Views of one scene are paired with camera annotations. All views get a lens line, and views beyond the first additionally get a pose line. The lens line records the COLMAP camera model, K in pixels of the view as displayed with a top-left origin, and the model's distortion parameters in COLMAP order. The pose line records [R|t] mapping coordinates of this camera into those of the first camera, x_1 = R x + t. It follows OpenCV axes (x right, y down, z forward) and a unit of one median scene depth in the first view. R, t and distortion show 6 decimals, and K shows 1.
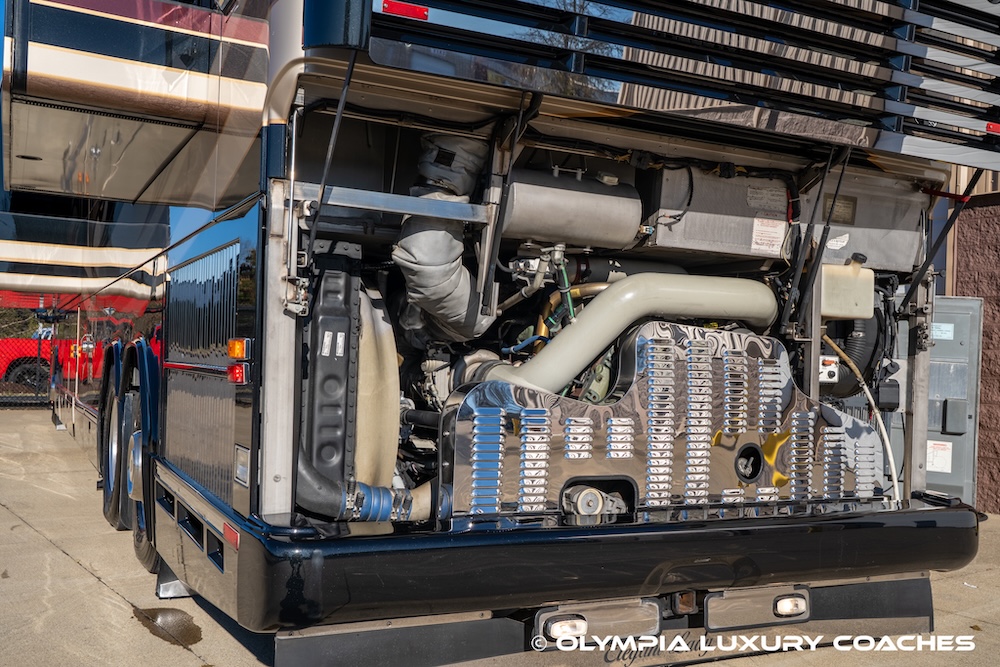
lens RADIAL K [[978.1, 0, 496.2], [0, 978.1, 333.7], [0, 0, 1]] dist [0.093301, 0.000000]
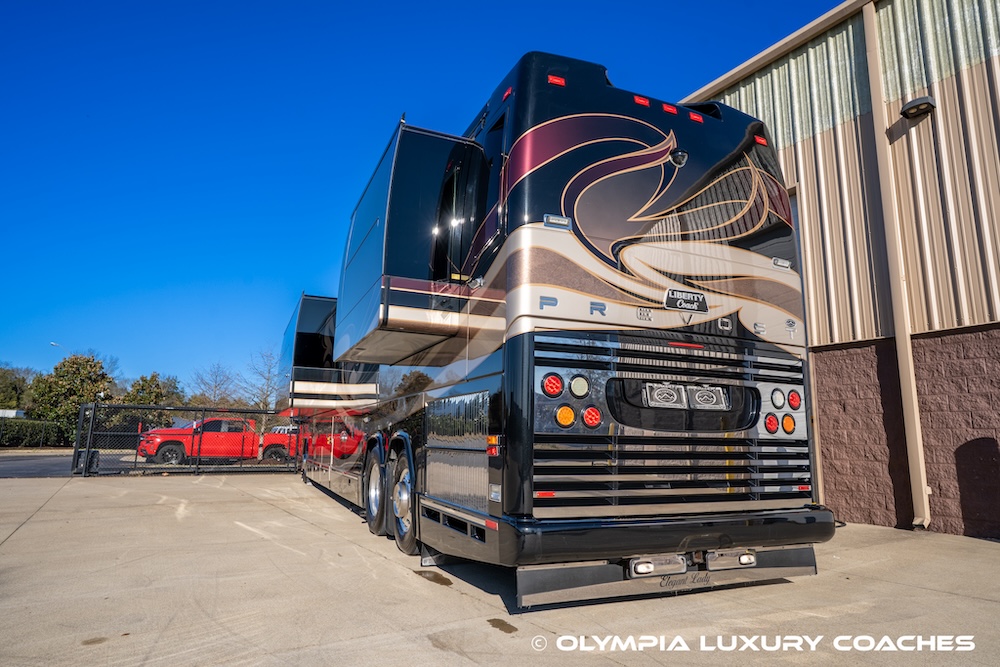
lens RADIAL K [[602.4, 0, 507.1], [0, 602.4, 331.8], [0, 0, 1]] dist [0.003115, 0.001345]
pose [[0.998623, -0.028058, -0.044320, -0.136759], [0.021048, 0.988251, -0.151381, -0.016218], [0.048047, 0.150240, 0.987481, -0.345244]]
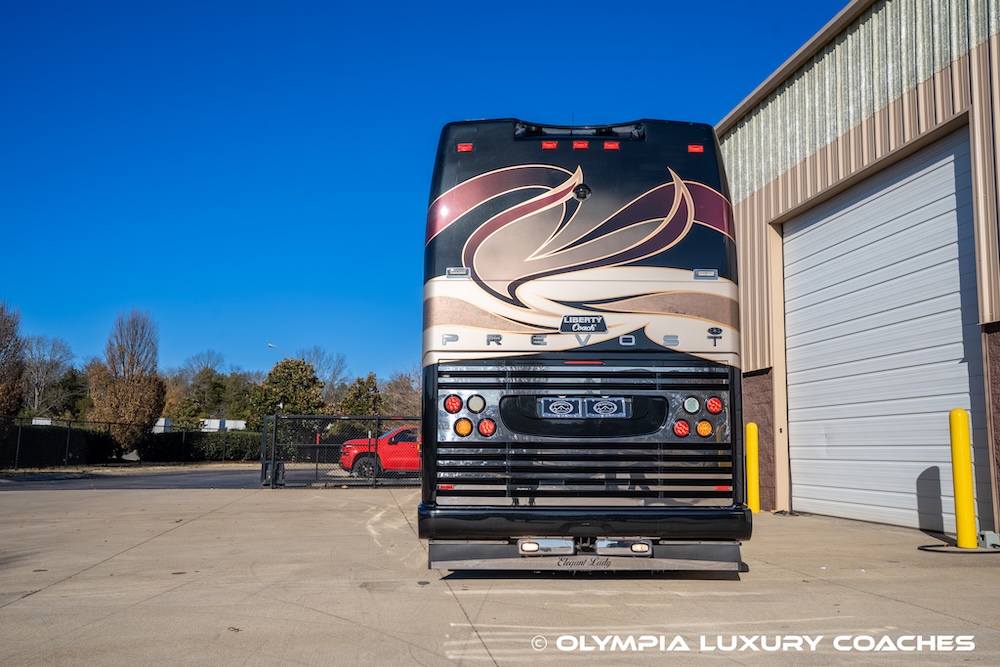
lens RADIAL K [[908.1, 0, 499.7], [0, 908.1, 334.3], [0, 0, 1]] dist [0.047195, 0.000000]
pose [[0.887293, -0.086363, -0.453048, 1.037700], [0.038216, 0.992701, -0.114389, 0.003301], [0.459620, 0.084183, 0.884117, -1.136154]]
